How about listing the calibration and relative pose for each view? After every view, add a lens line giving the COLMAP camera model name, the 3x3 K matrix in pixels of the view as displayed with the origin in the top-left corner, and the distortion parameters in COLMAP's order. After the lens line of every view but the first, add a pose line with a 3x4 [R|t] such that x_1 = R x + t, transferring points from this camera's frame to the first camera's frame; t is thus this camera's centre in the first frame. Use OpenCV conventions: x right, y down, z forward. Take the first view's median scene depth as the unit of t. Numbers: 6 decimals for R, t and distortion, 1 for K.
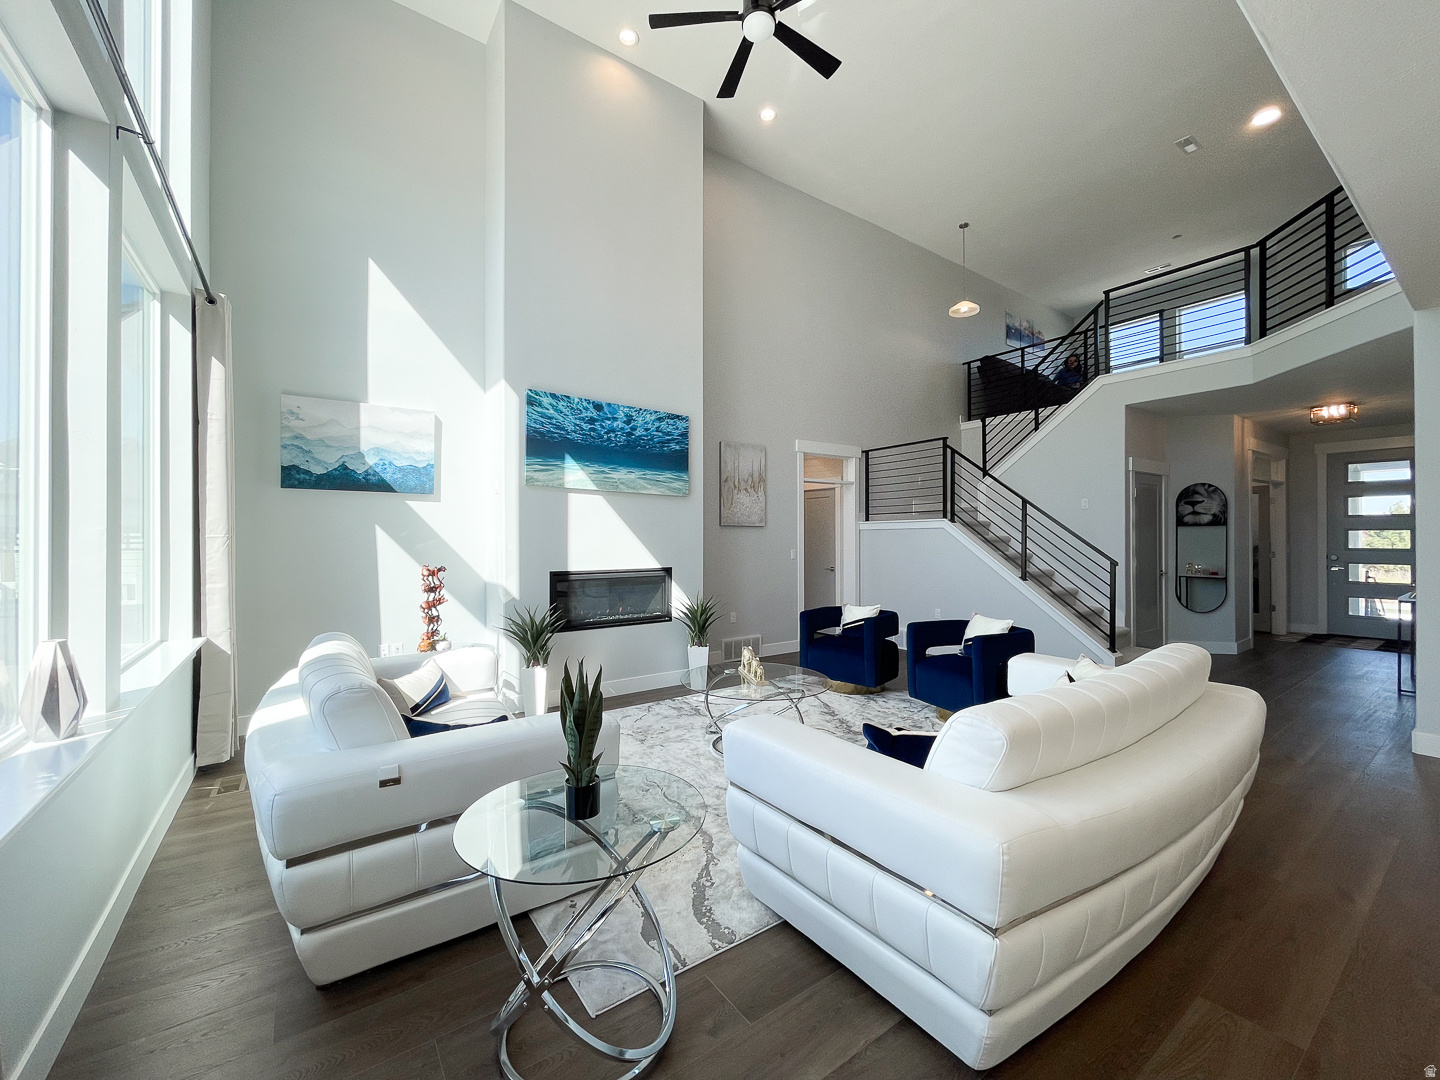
lens RADIAL K [[573.1, 0, 728.2], [0, 573.1, 537.5], [0, 0, 1]] dist [-0.000161, -0.003313]
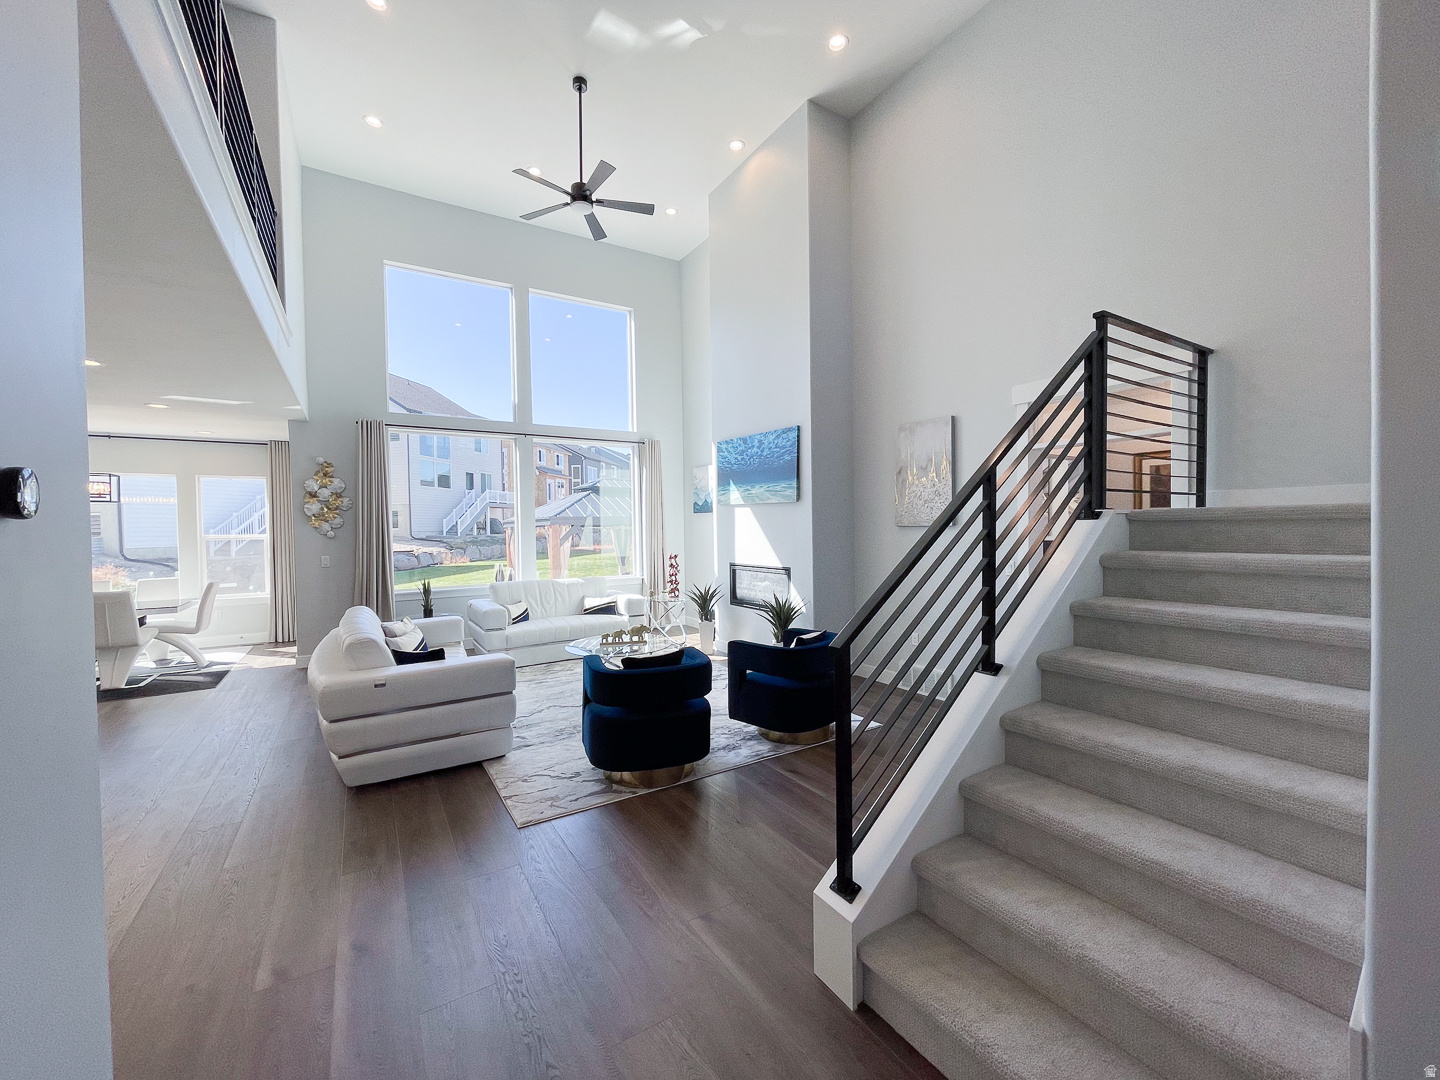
lens RADIAL K [[579.5, 0, 717.3], [0, 579.5, 537.4], [0, 0, 1]] dist [0.000853, -0.014400]
pose [[-0.059443, 0.020384, -0.998024, 1.026441], [0.017421, 0.999660, 0.019380, -0.030159], [0.998080, -0.016235, -0.059778, 0.933887]]
